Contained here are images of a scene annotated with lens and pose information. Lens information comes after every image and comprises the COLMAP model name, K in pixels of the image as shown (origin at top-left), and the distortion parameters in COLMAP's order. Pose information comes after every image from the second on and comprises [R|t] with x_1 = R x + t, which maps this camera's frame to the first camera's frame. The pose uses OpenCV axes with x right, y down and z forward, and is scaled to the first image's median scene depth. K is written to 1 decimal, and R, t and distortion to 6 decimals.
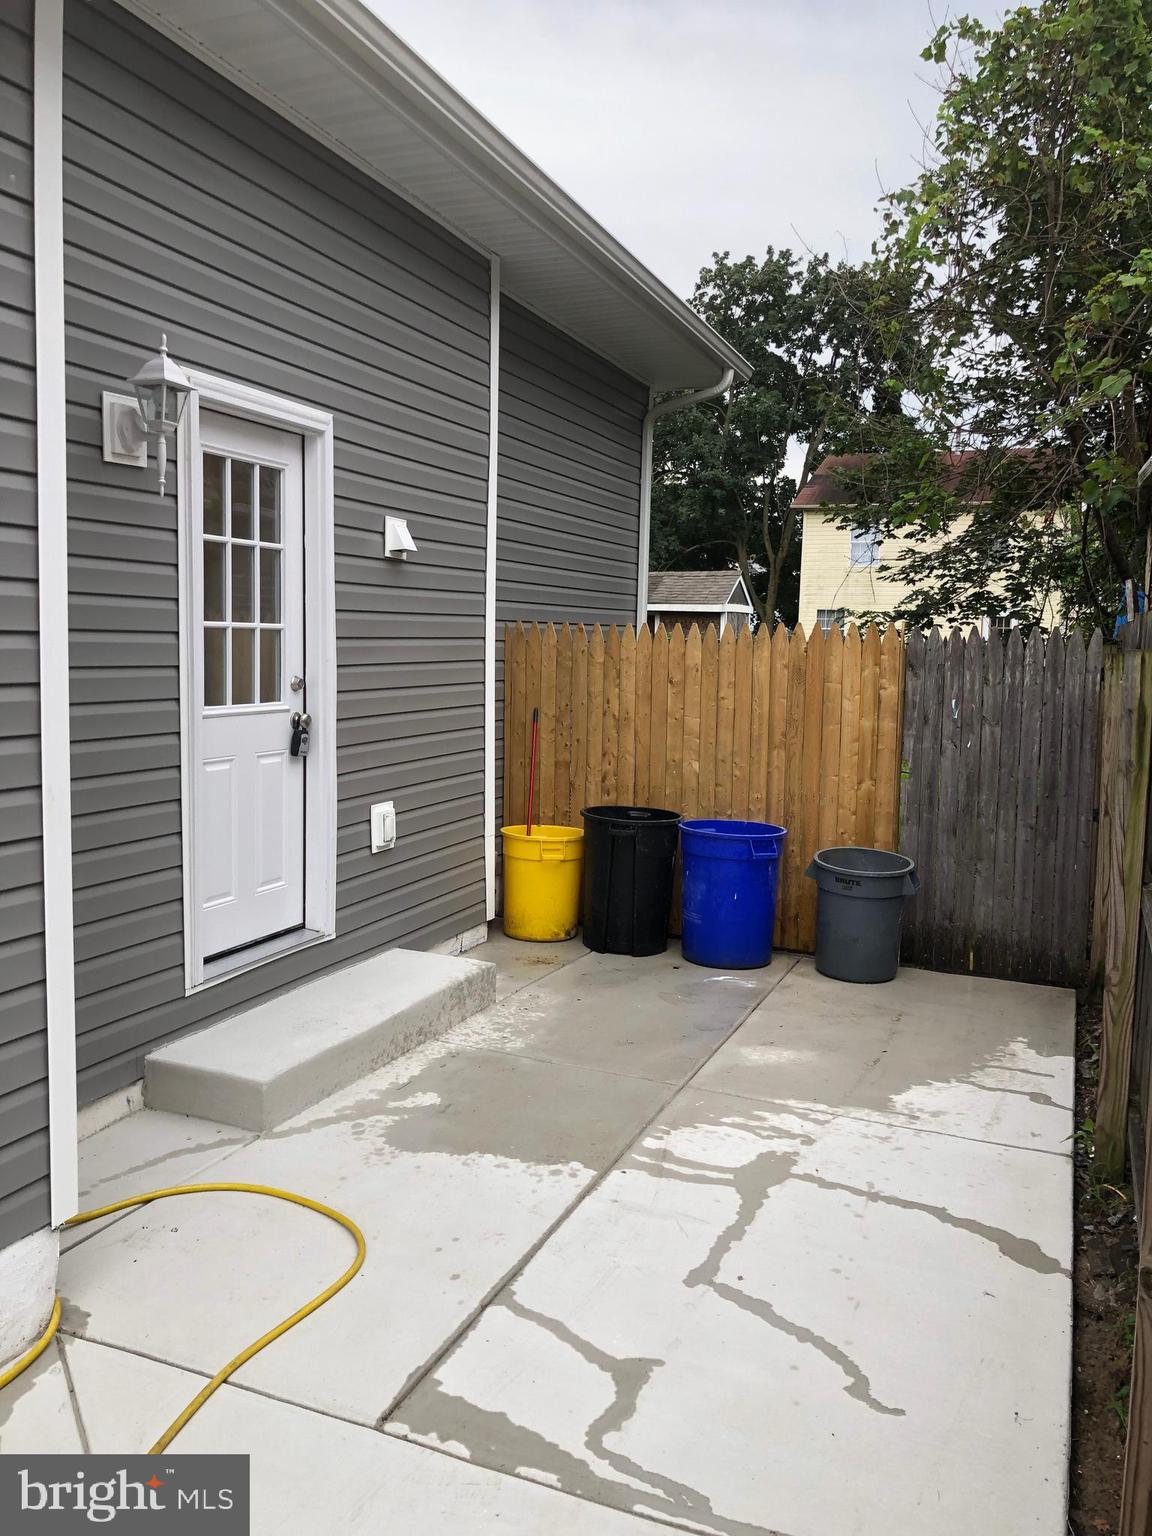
lens RADIAL K [[1250.7, 0, 567.3], [0, 1250.7, 796.5], [0, 0, 1]] dist [0.052692, -0.087931]
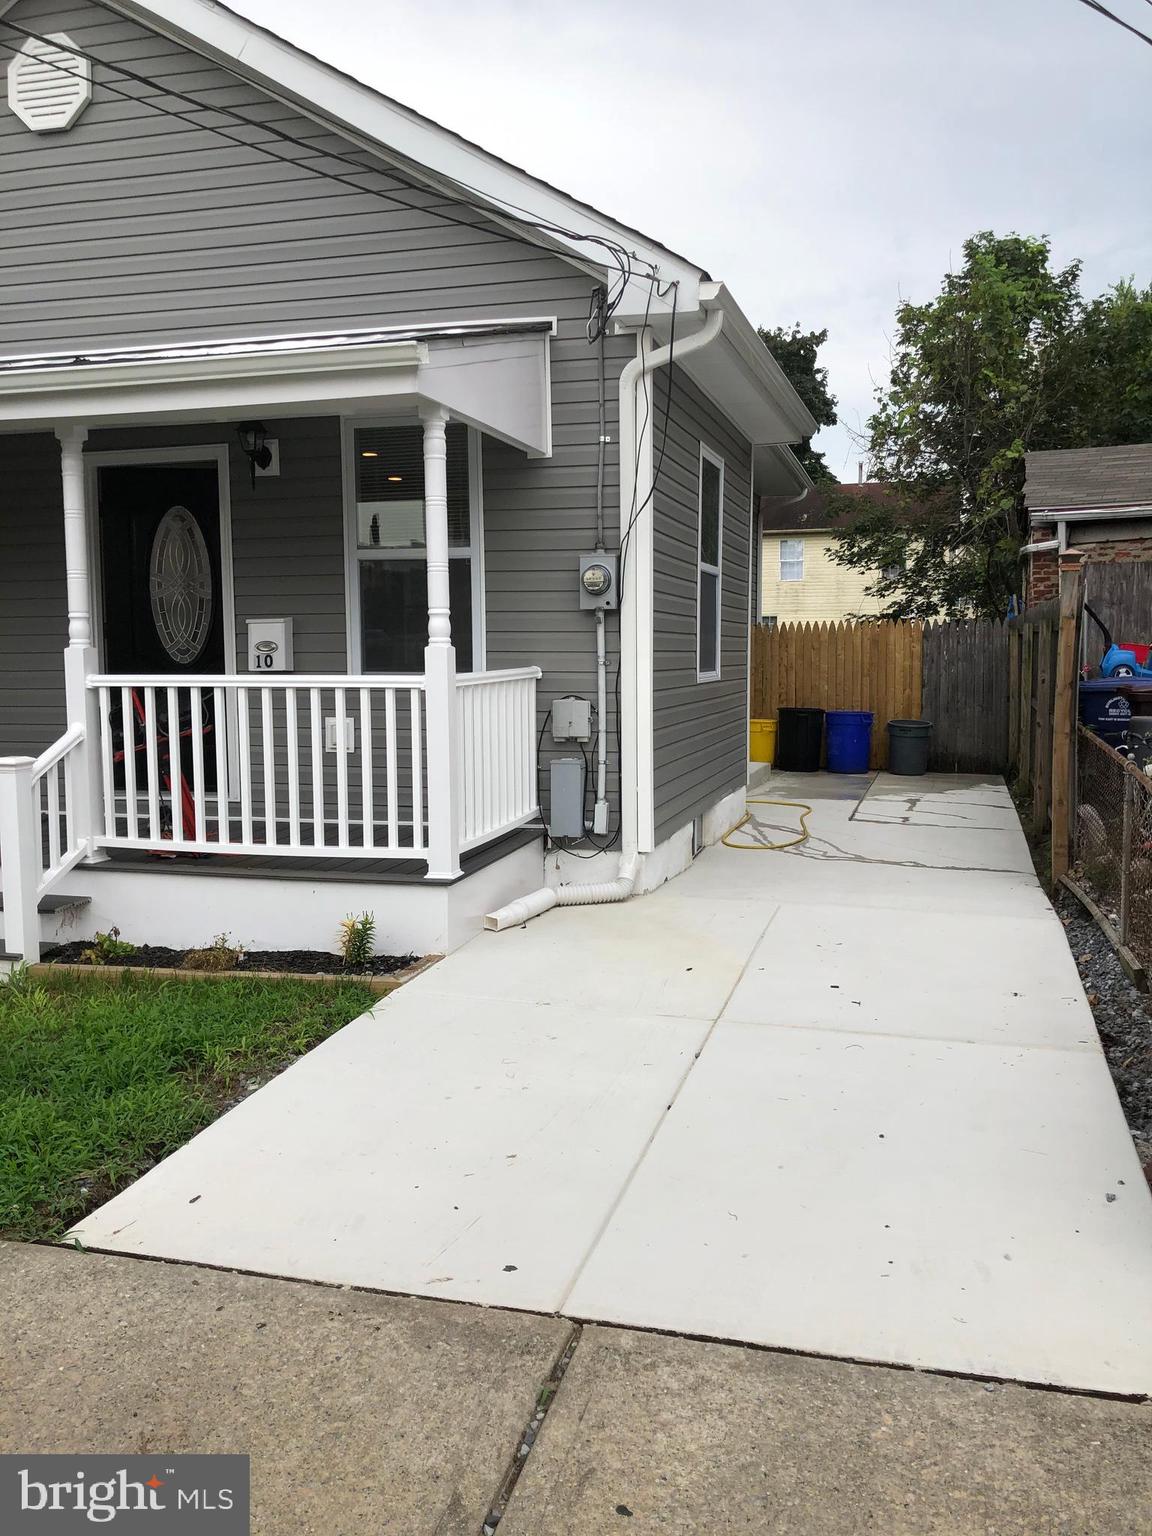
lens RADIAL K [[1250.7, 0, 577.8], [0, 1250.7, 803.1], [0, 0, 1]] dist [0.052692, -0.087931]
pose [[0.994788, -0.038532, 0.094408, -0.541694], [0.038988, 0.999235, -0.002994, 0.167294], [-0.094220, 0.006659, 0.995529, -1.119623]]
